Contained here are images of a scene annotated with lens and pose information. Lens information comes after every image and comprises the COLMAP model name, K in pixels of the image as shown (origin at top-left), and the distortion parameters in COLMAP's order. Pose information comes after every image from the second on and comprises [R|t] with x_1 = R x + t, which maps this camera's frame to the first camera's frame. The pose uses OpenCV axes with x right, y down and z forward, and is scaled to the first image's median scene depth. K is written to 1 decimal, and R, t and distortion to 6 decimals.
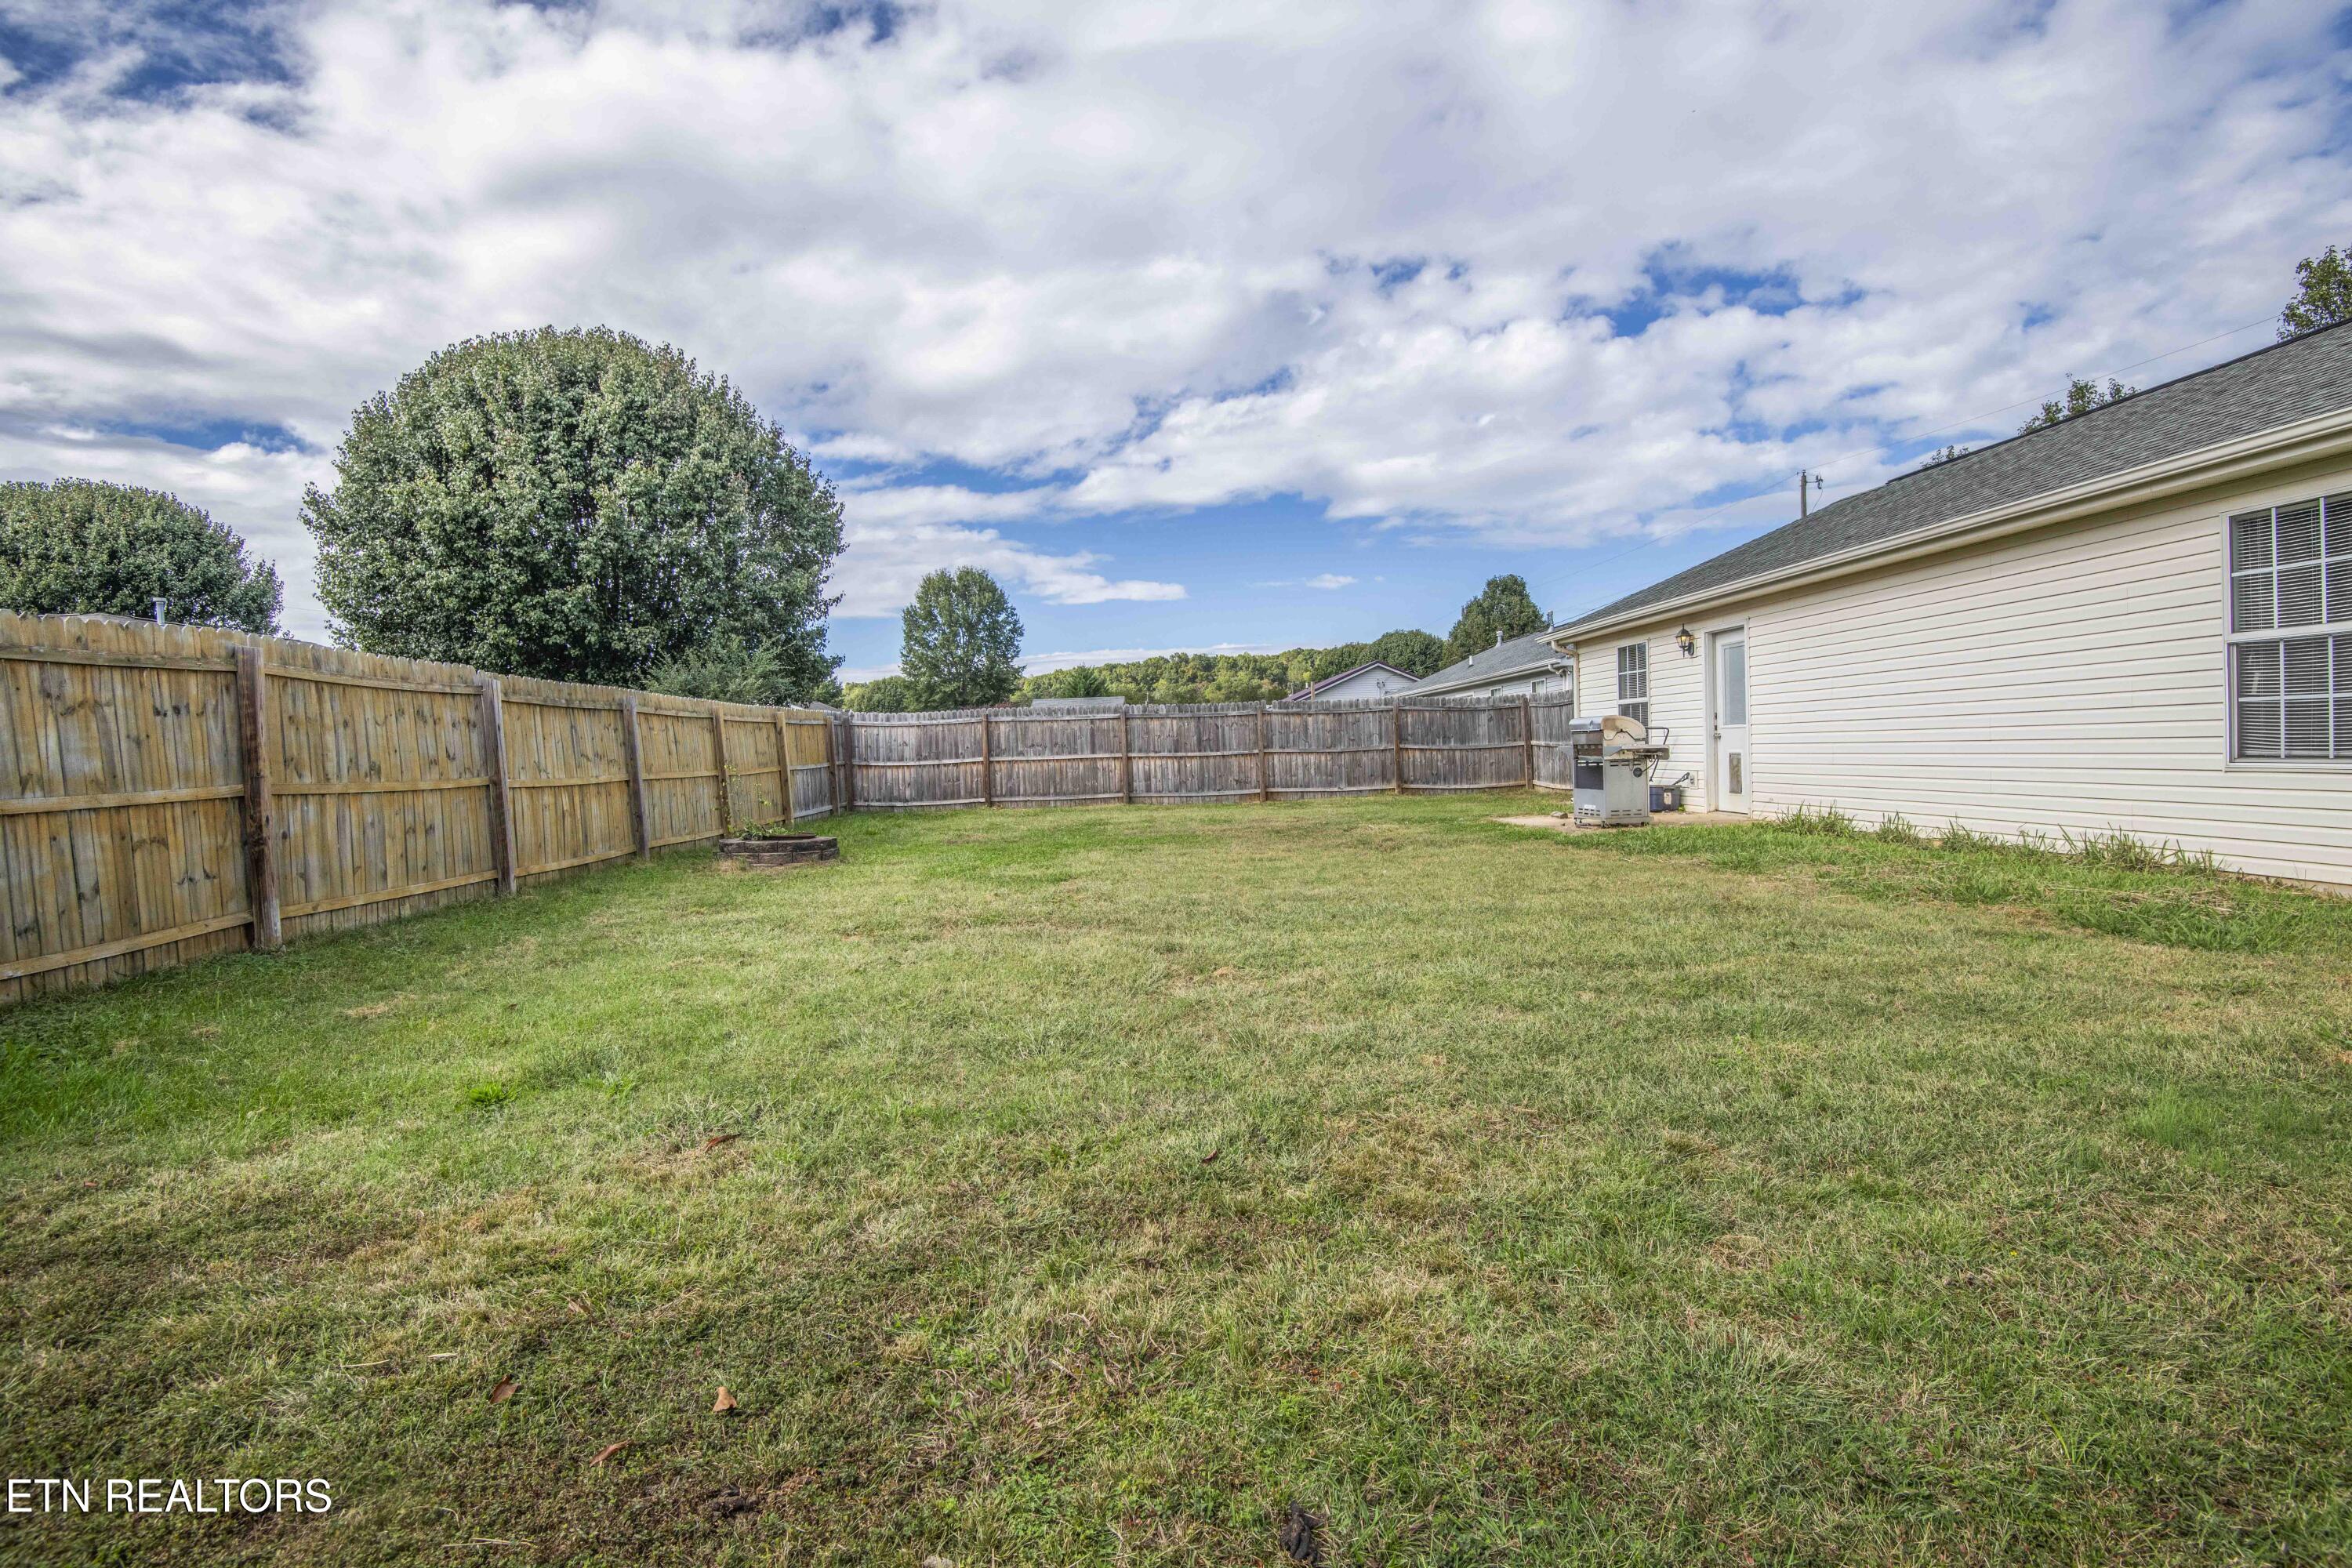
lens RADIAL K [[1074.3, 0, 1174.3], [0, 1074.3, 787.4], [0, 0, 1]] dist [-0.000163, -0.033584]
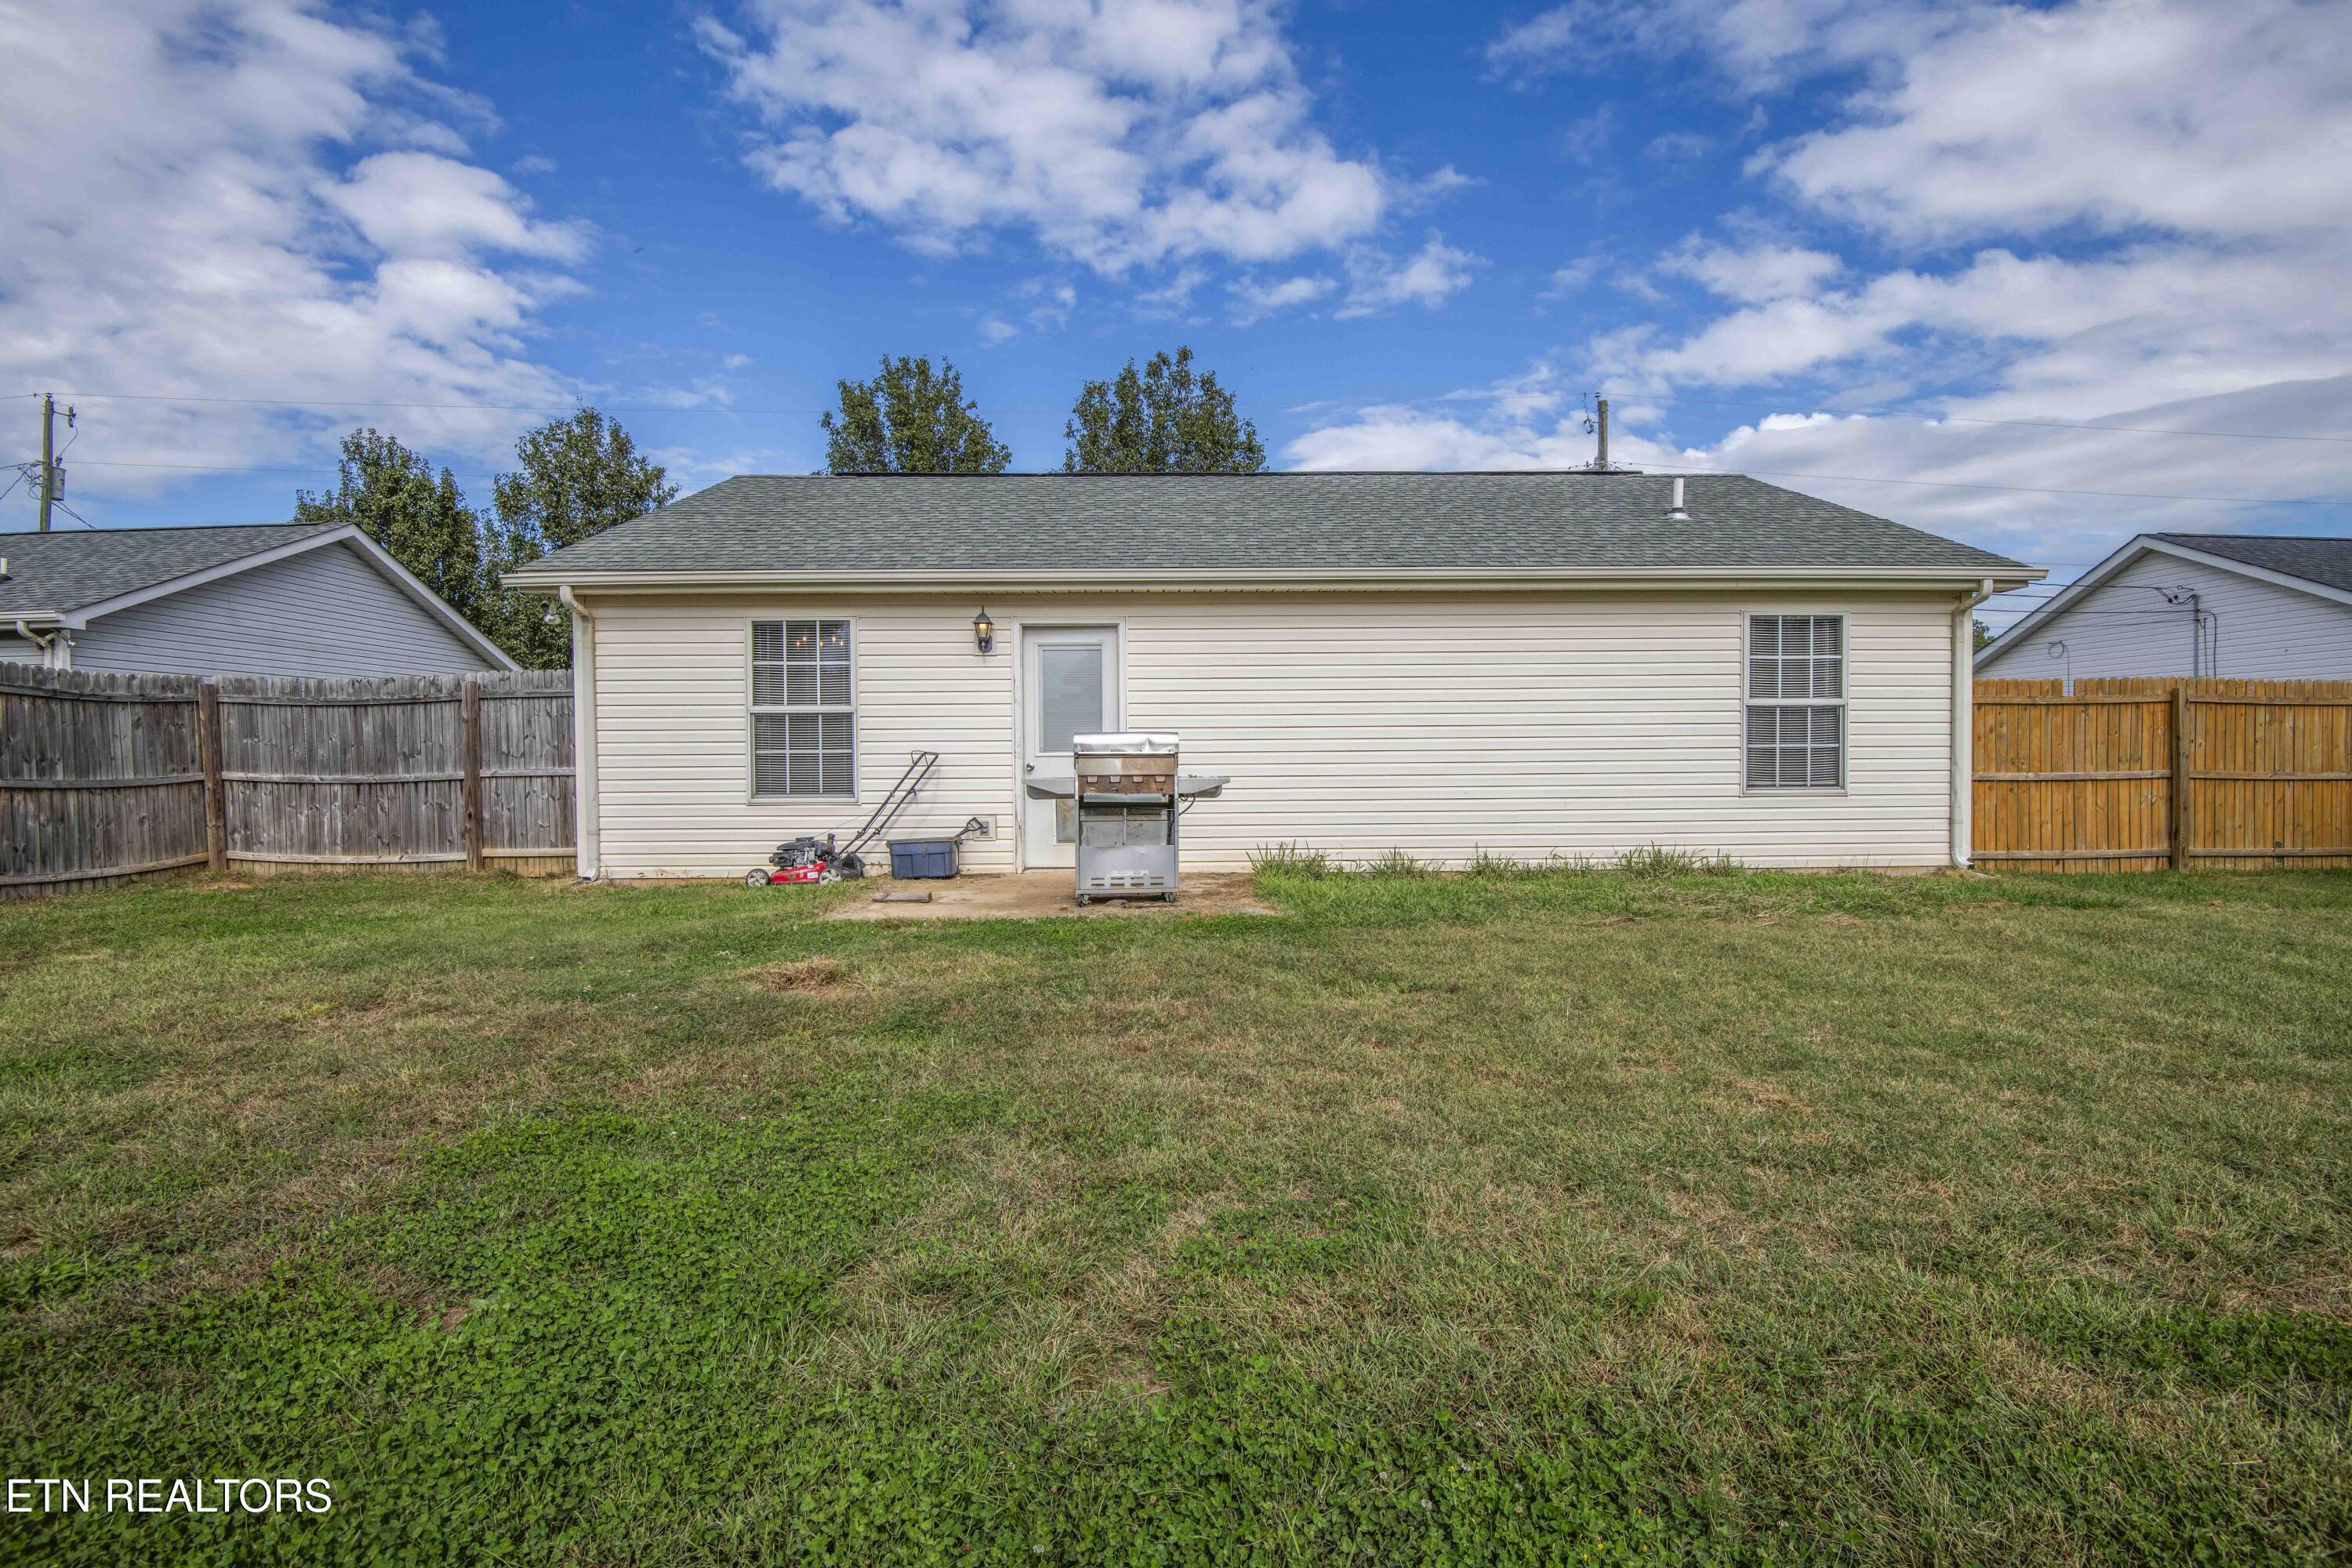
lens RADIAL K [[1086.2, 0, 1184.1], [0, 1086.2, 785.1], [0, 0, 1]] dist [-0.009079, -0.019266]
pose [[0.019363, 0.007668, 0.999783, -0.315370], [0.039635, 0.999179, -0.008431, -0.032995], [-0.999027, 0.039789, 0.019043, 1.172903]]
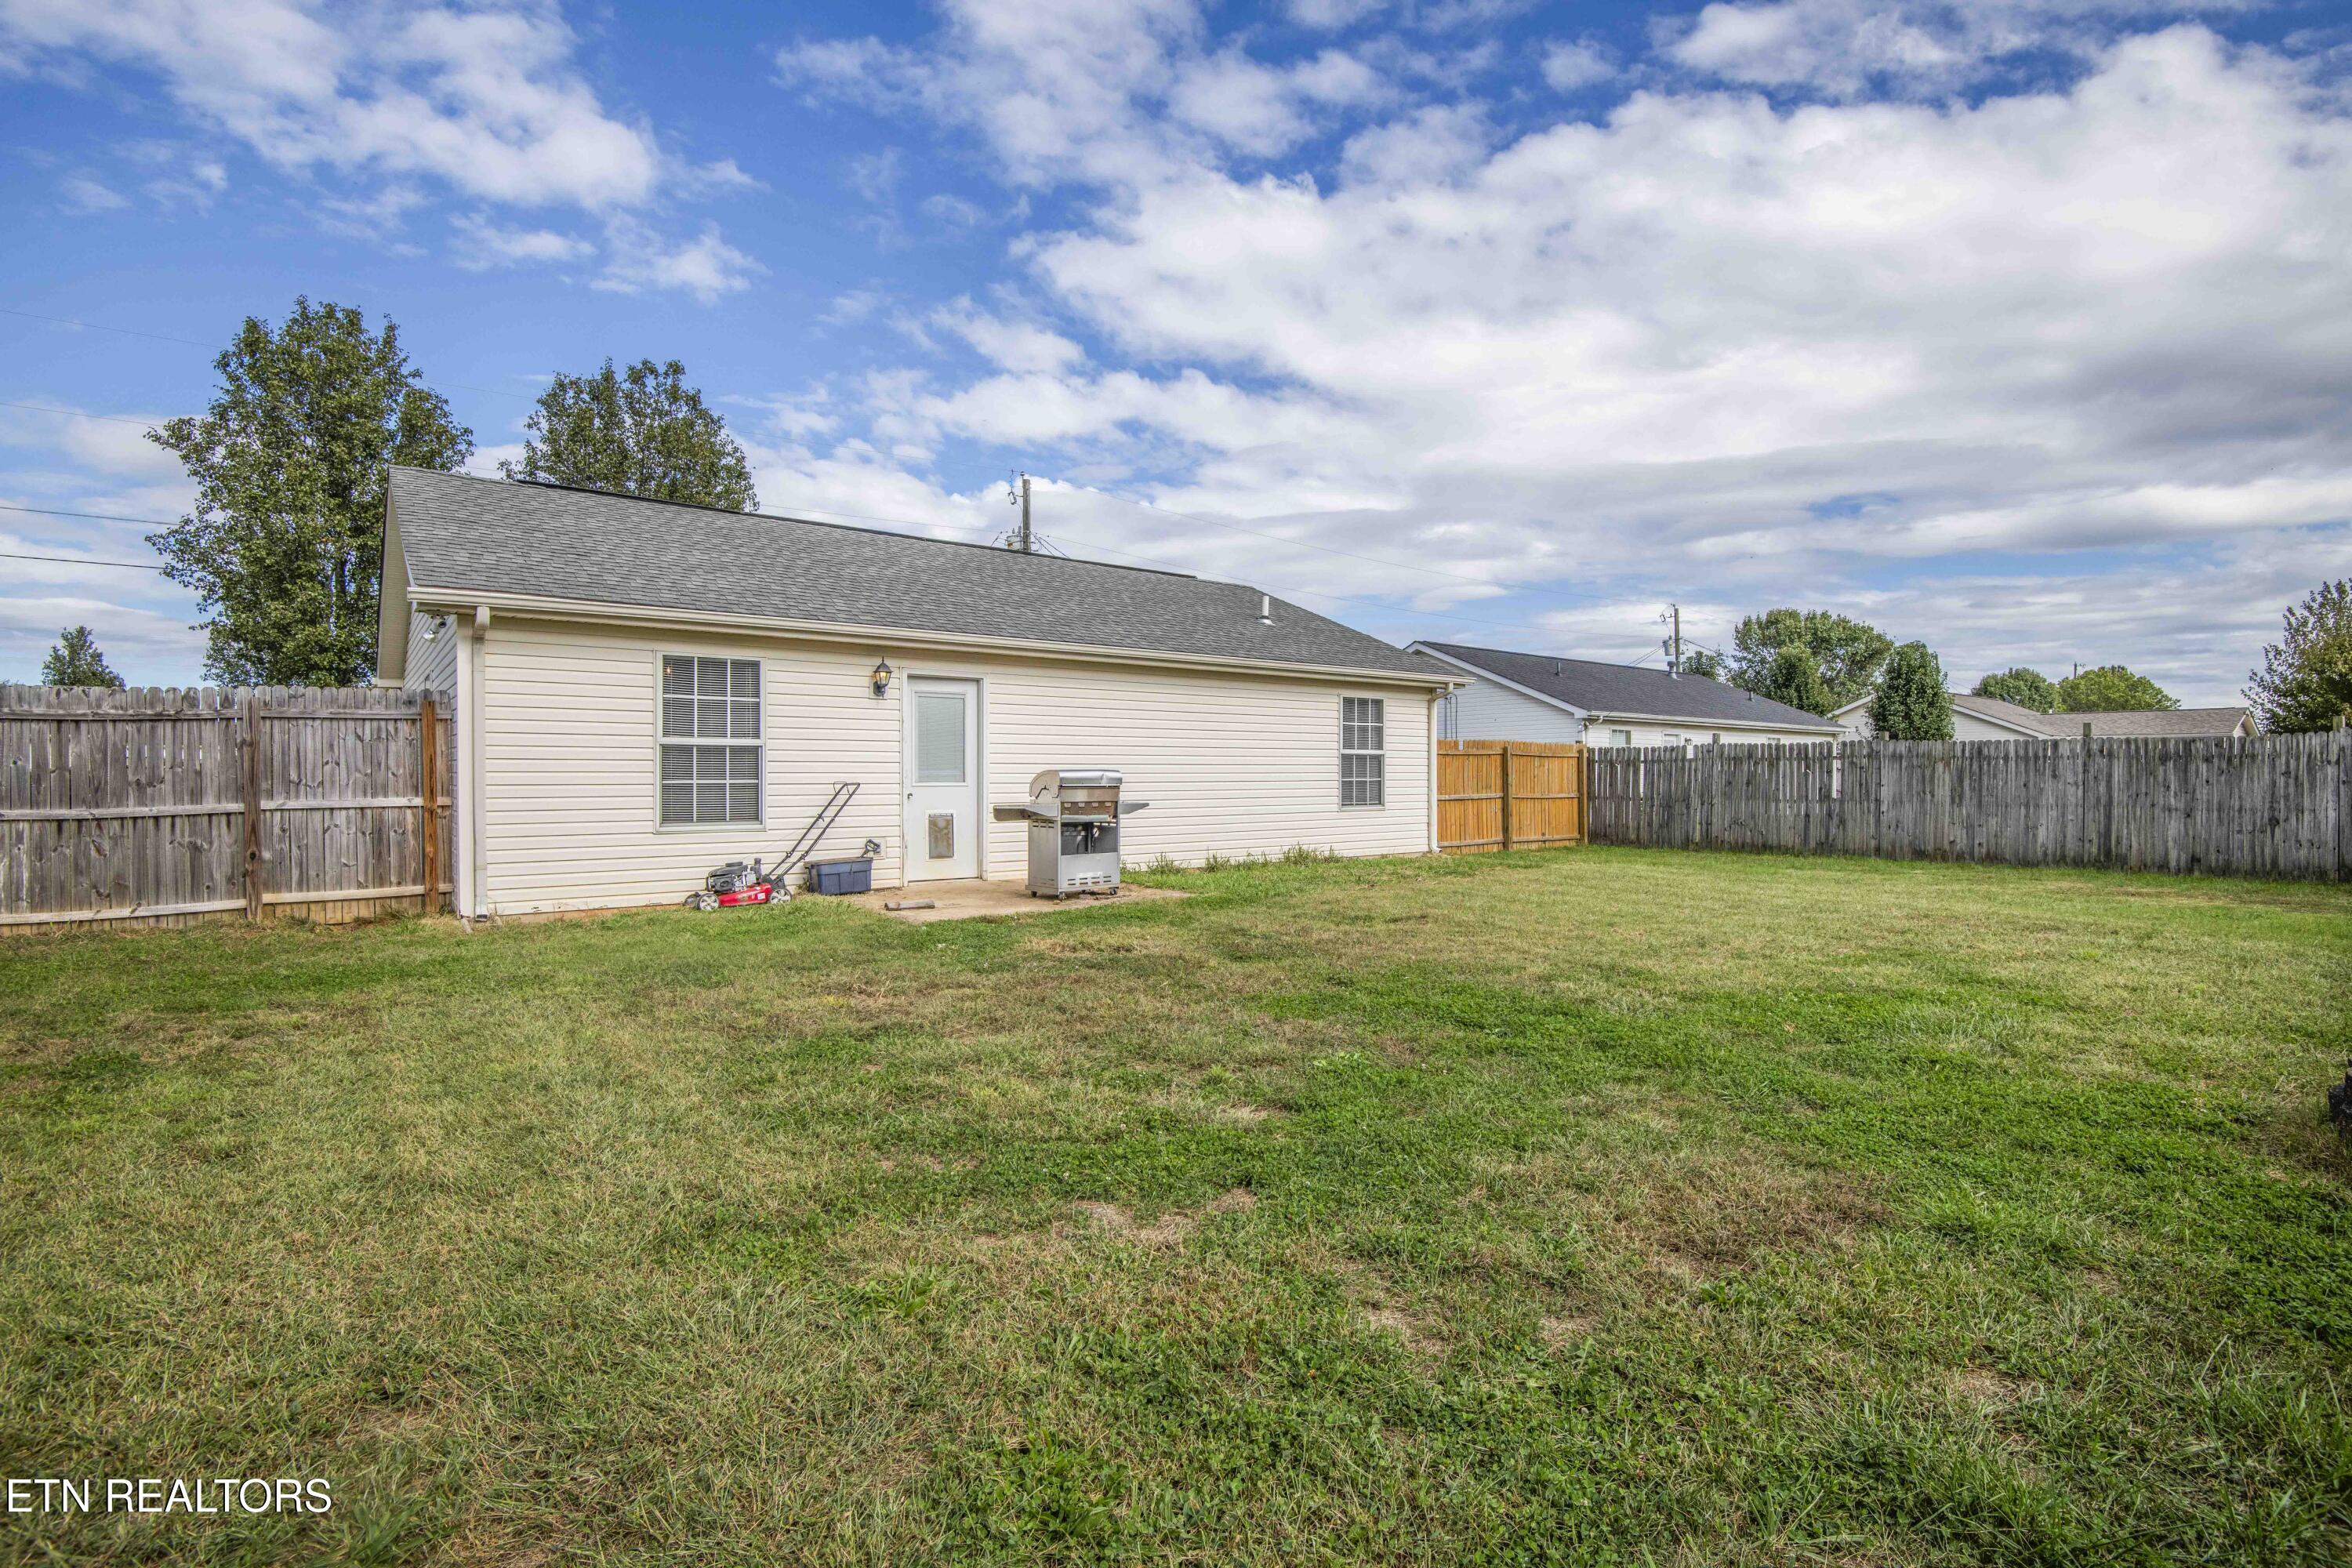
lens RADIAL K [[1126.7, 0, 1183.9], [0, 1126.7, 795.0], [0, 0, 1]] dist [-0.025827, -0.010725]
pose [[-0.597075, 0.024175, 0.801821, -0.472283], [0.050556, 0.998693, 0.007536, -0.058100], [-0.800591, 0.045036, -0.597516, 1.821609]]
